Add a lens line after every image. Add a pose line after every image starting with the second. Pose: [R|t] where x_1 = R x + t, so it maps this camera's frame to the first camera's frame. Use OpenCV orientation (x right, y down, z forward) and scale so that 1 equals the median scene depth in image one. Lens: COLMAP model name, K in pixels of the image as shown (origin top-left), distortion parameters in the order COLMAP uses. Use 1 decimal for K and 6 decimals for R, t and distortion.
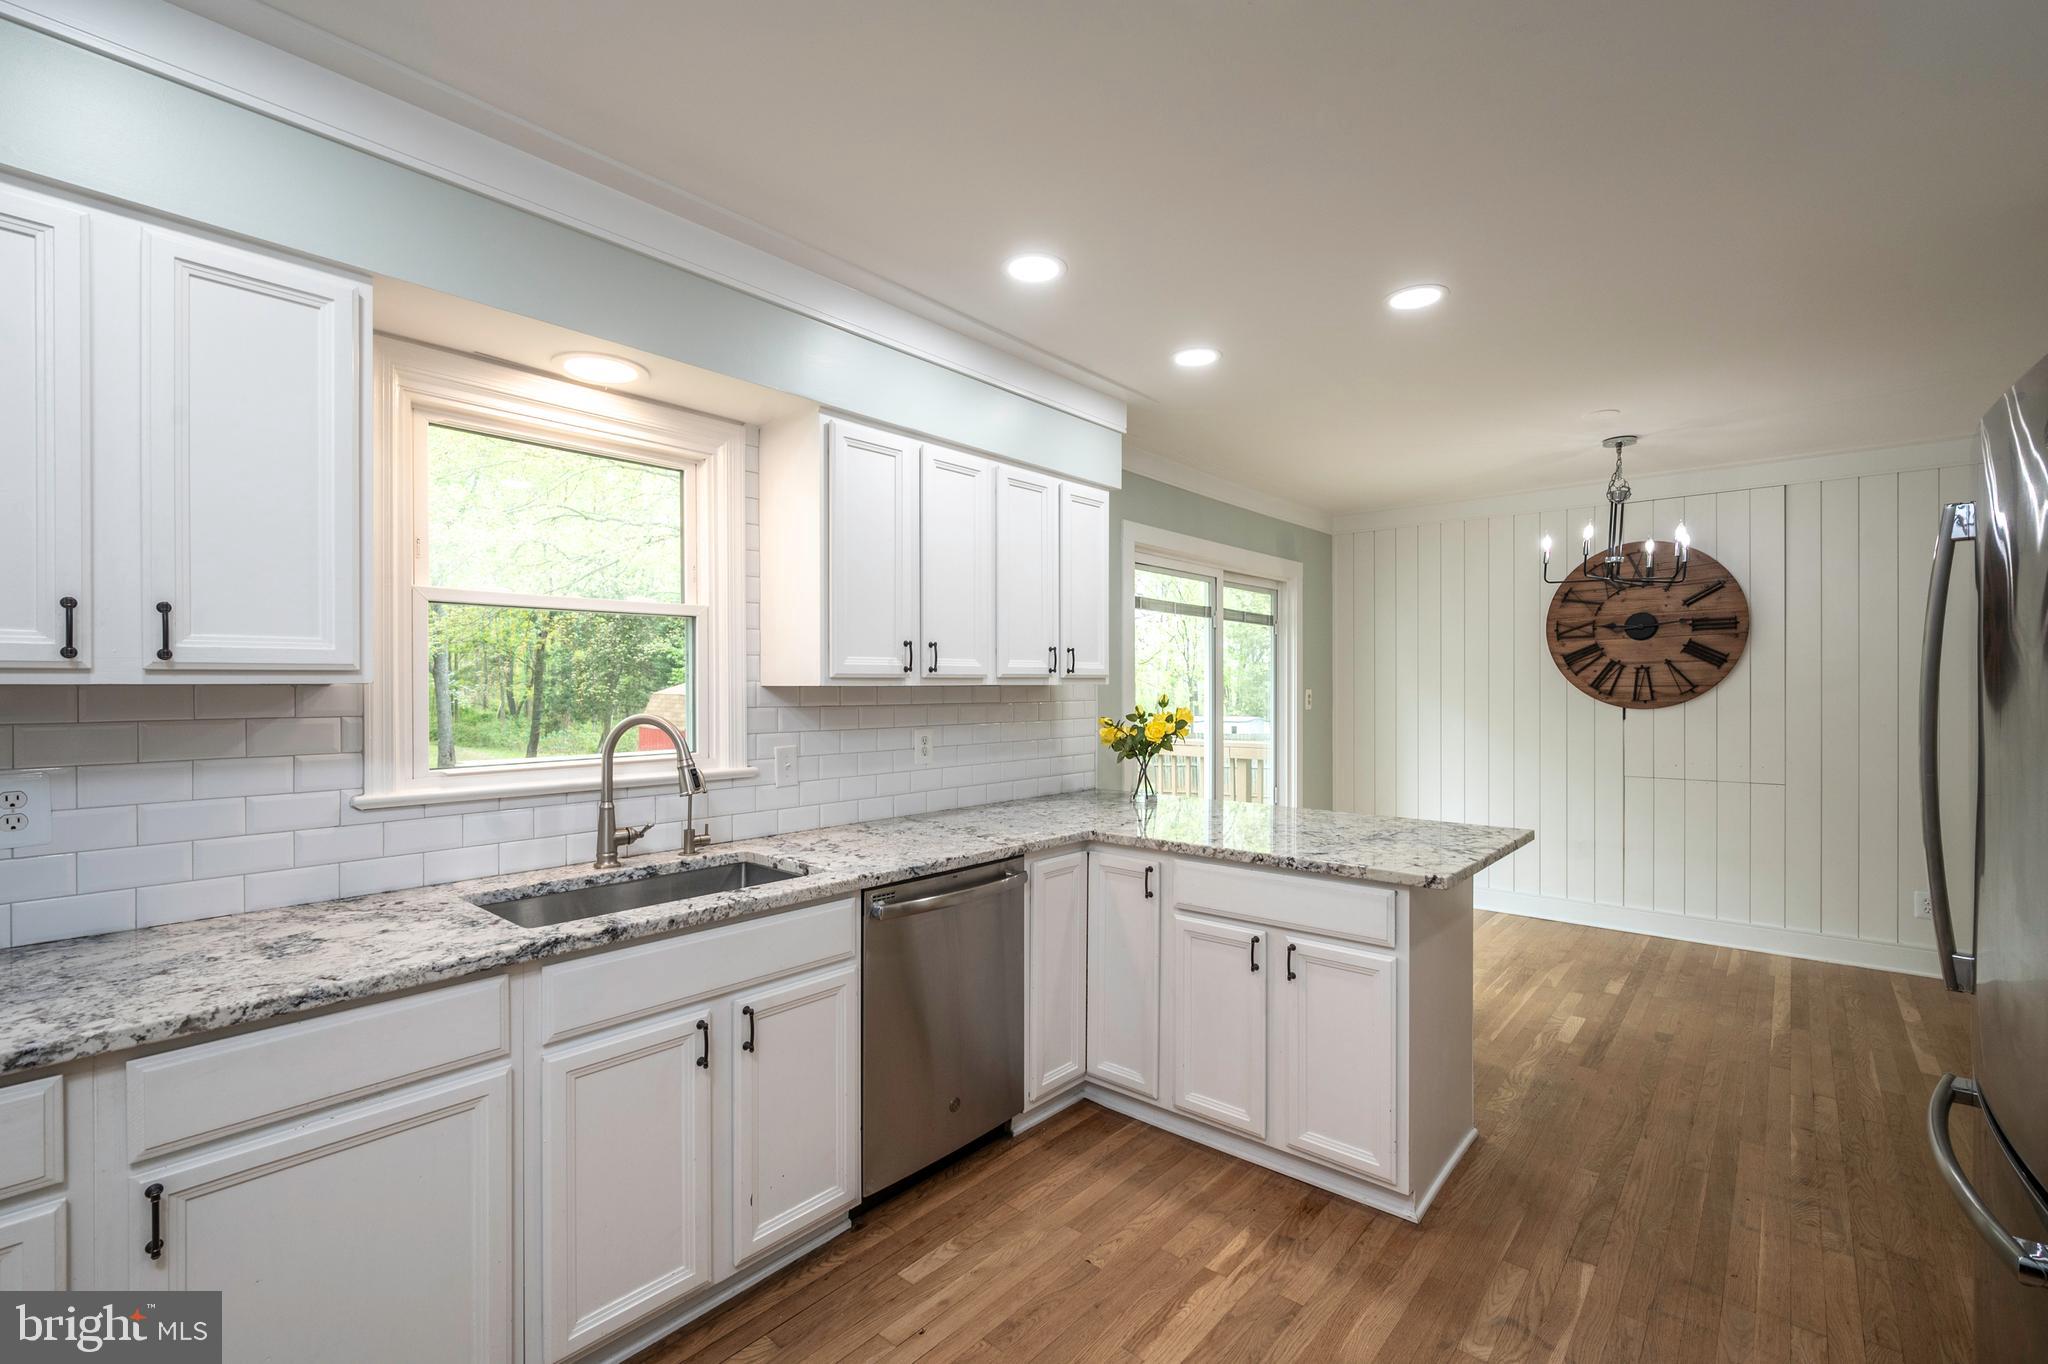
lens RADIAL K [[897.5, 0, 1024.0], [0, 897.5, 682.0], [0, 0, 1]] dist [0.000021, -0.000326]
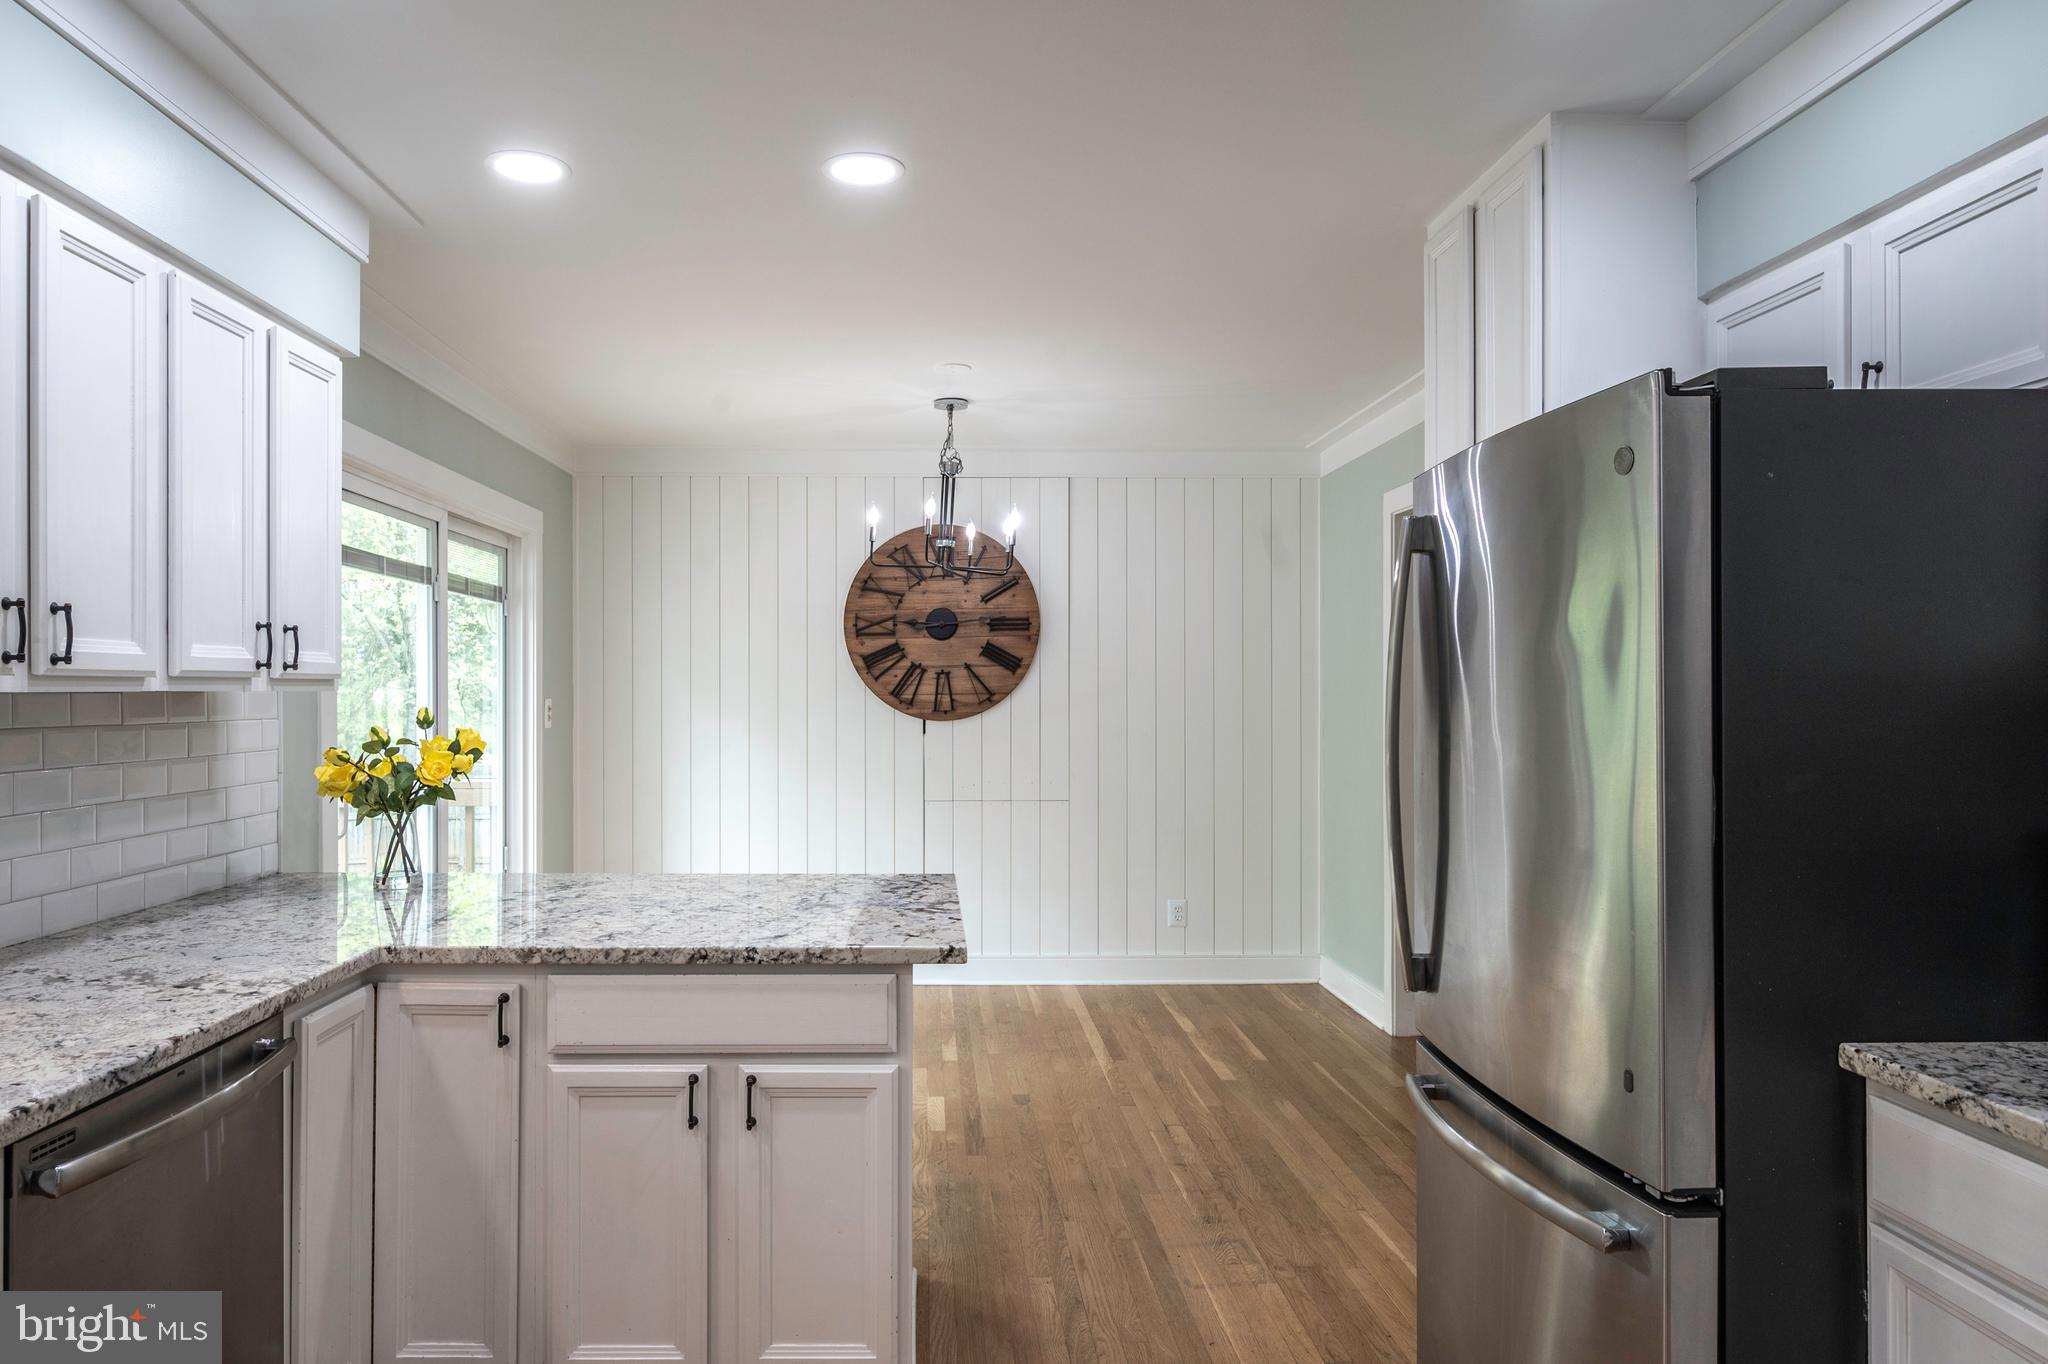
lens RADIAL K [[1271.1, 0, 1022.1], [0, 1271.1, 688.5], [0, 0, 1]] dist [-0.005279, -0.001752]
pose [[0.748261, 0.003409, 0.663396, -0.085102], [-0.003643, 0.999993, -0.001030, 0.000312], [-0.663394, -0.001646, 0.748268, 0.069005]]
